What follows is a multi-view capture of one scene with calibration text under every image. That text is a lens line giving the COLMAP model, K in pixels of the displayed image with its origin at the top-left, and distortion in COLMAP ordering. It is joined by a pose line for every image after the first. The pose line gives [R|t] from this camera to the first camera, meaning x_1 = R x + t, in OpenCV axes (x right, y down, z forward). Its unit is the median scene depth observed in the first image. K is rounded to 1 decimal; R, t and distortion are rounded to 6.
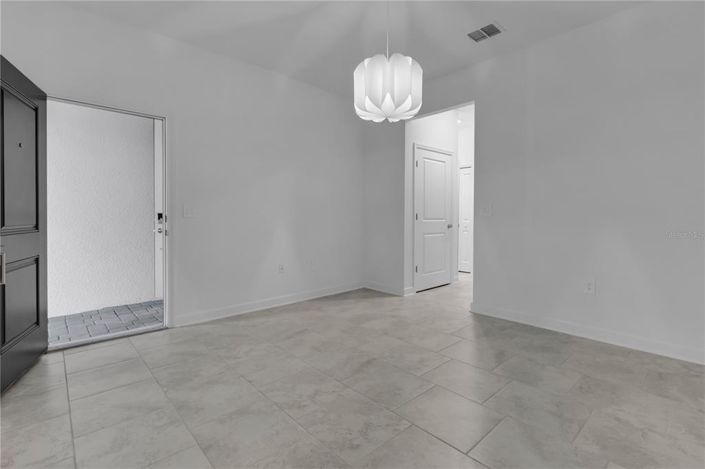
lens RADIAL K [[323.7, 0, 353.6], [0, 323.7, 243.0], [0, 0, 1]] dist [0.000668, 0.000110]
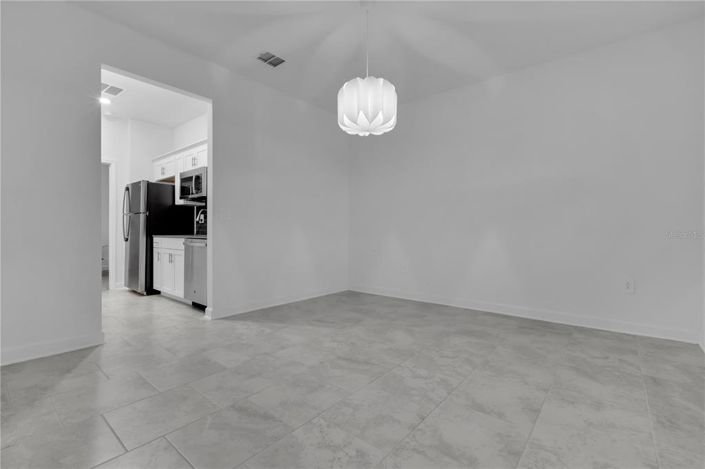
lens RADIAL K [[322.9, 0, 351.2], [0, 322.9, 224.2], [0, 0, 1]] dist [-0.001154, -0.000062]
pose [[-0.115799, 0.013050, 0.993187, -0.974823], [0.091482, 0.995804, -0.002418, -0.036122], [-0.989051, 0.090579, -0.116507, 1.114857]]
